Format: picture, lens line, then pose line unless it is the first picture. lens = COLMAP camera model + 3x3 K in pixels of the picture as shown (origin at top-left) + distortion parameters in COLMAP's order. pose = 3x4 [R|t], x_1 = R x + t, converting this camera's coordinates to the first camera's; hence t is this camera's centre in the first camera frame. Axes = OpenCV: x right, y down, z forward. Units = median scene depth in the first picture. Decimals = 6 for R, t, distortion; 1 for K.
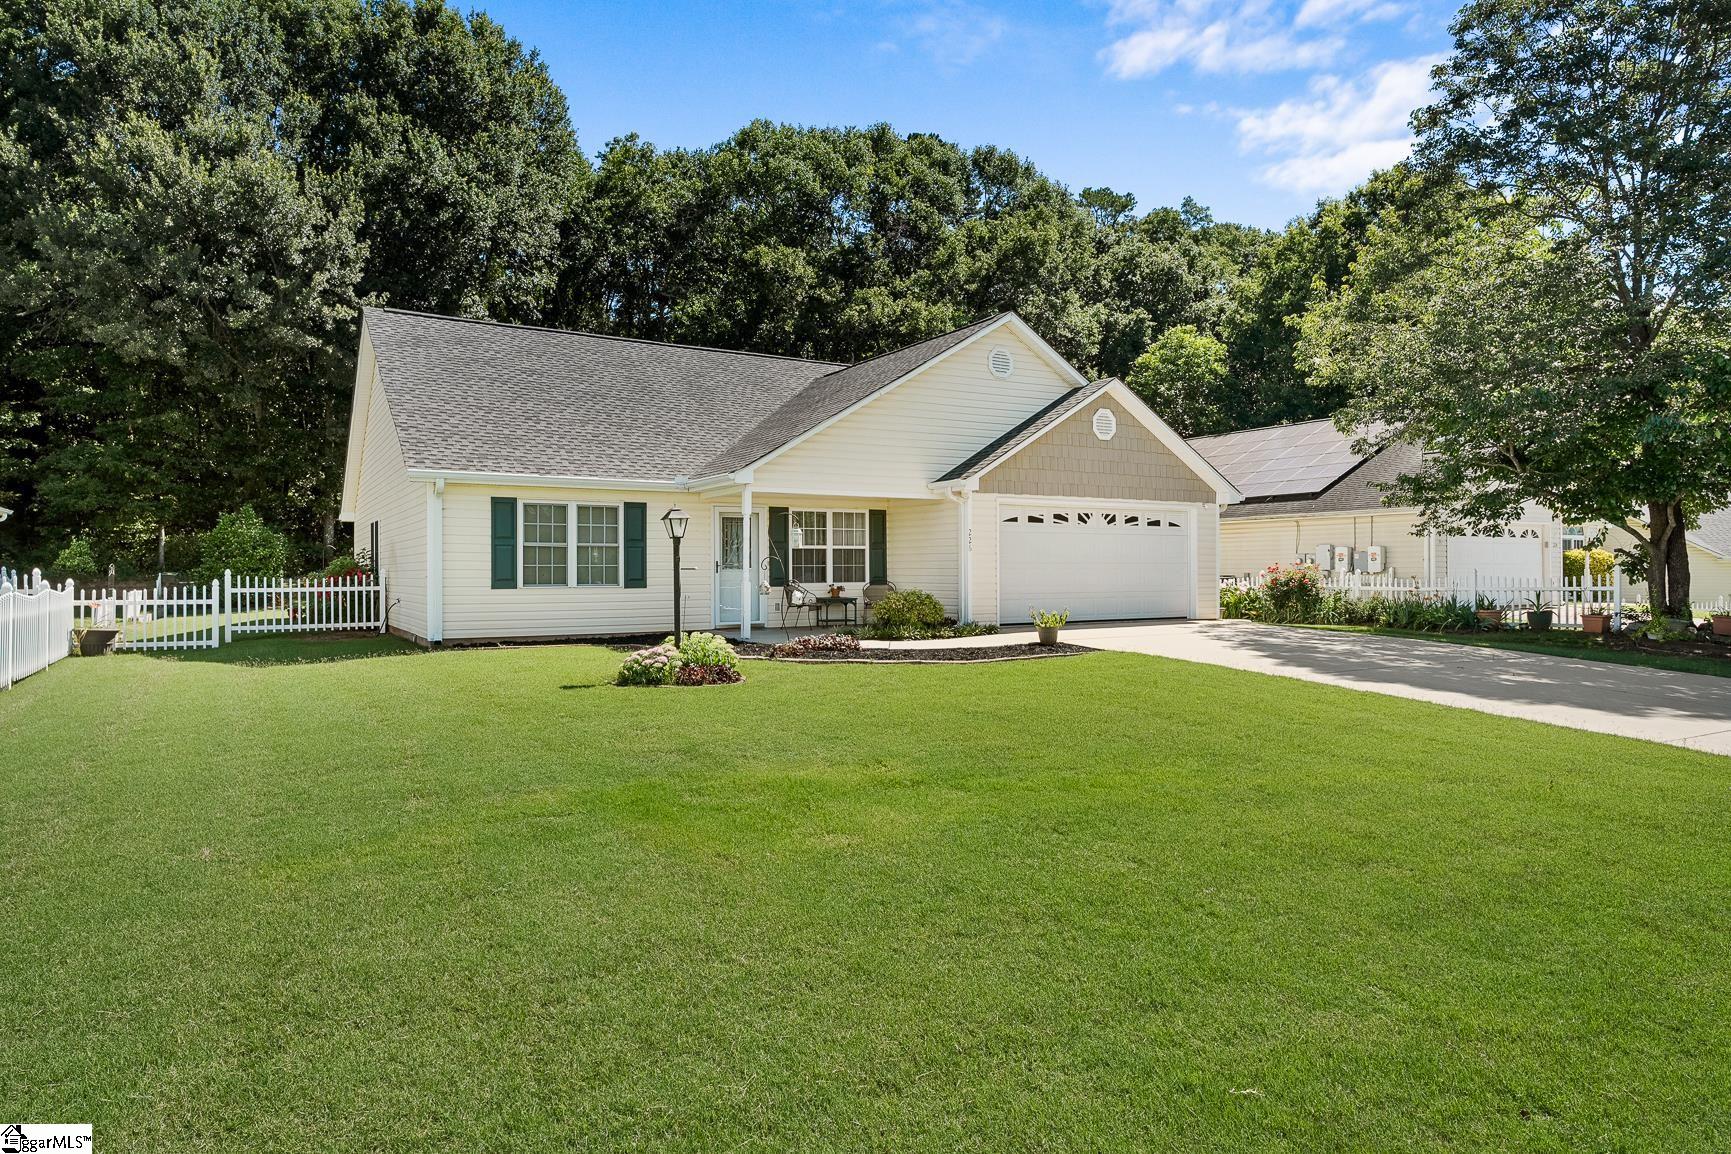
lens RADIAL K [[950.8, 0, 866.7], [0, 950.8, 571.2], [0, 0, 1]] dist [0.014492, -0.001635]
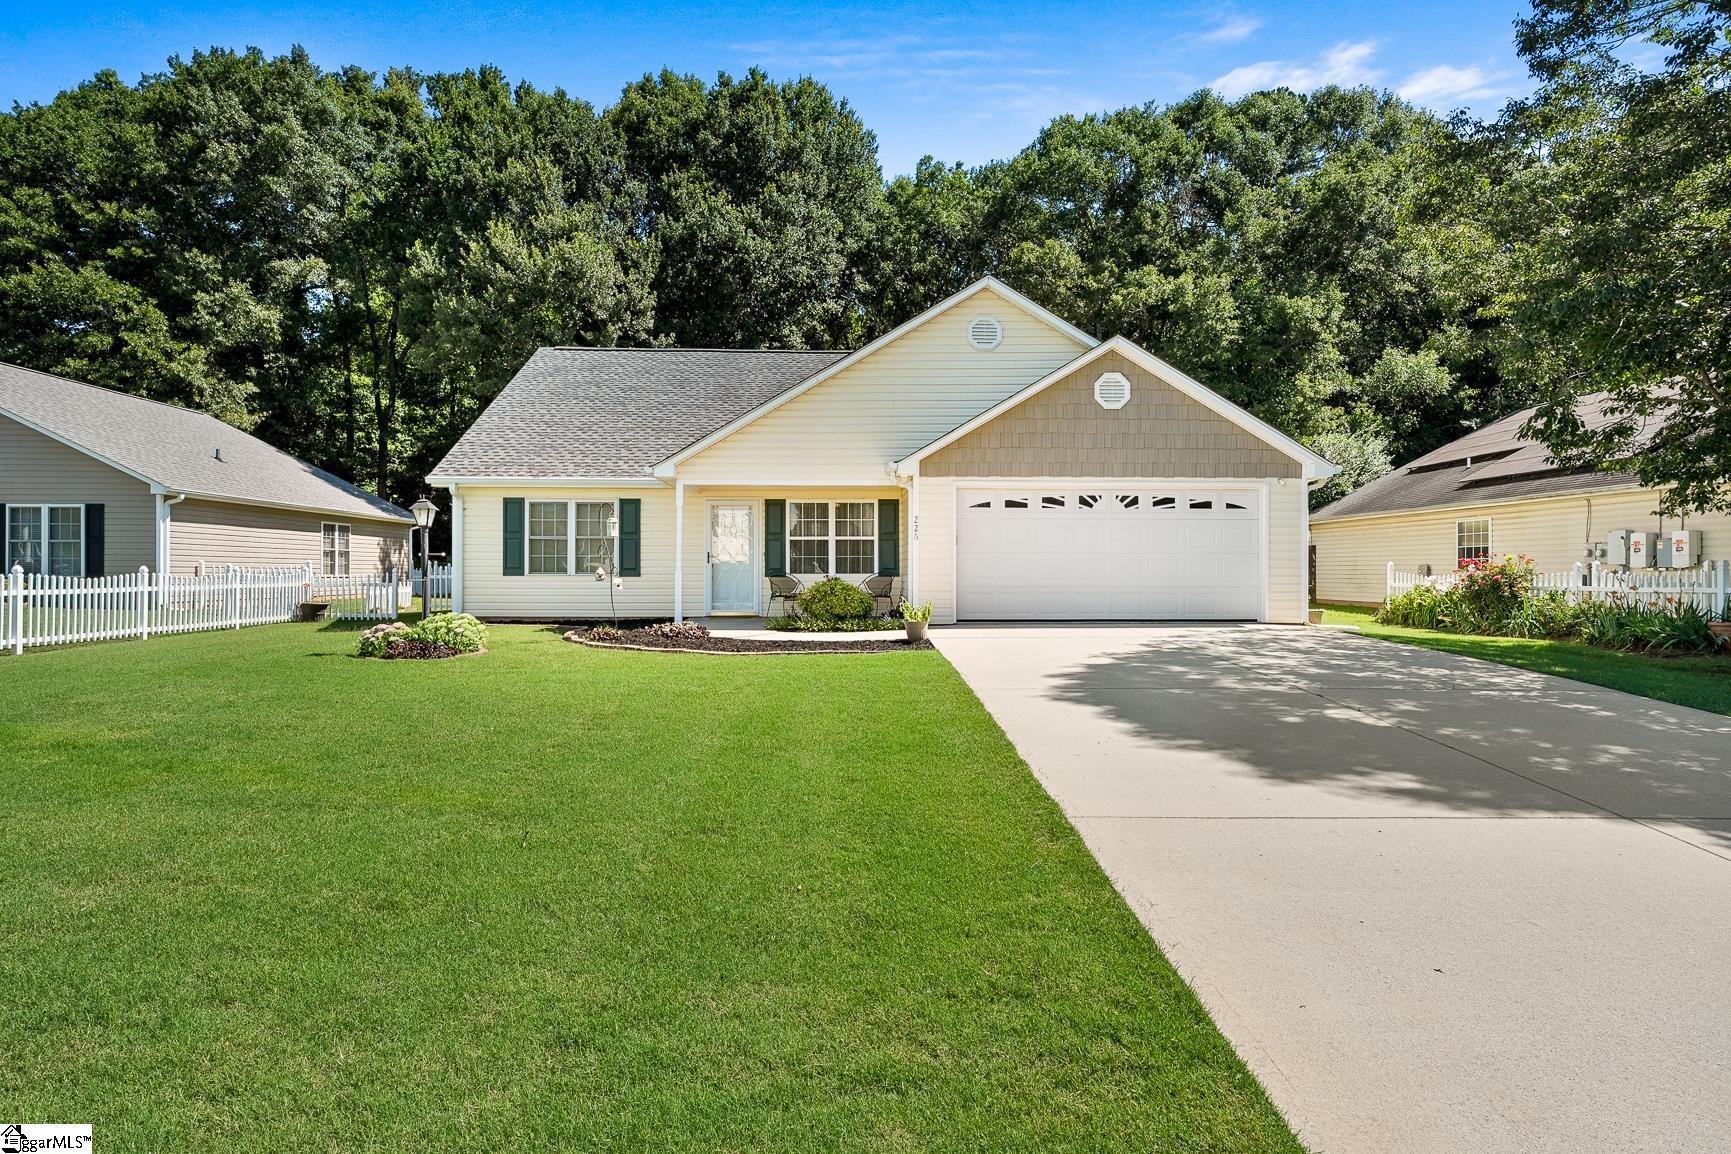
lens RADIAL K [[903.8, 0, 865.6], [0, 903.8, 579.5], [0, 0, 1]] dist [0.003144, -0.000371]
pose [[0.889481, 0.009355, -0.456877, 0.424072], [-0.004170, 0.999915, 0.012356, 0.006386], [0.456954, -0.009085, 0.889444, 0.171004]]
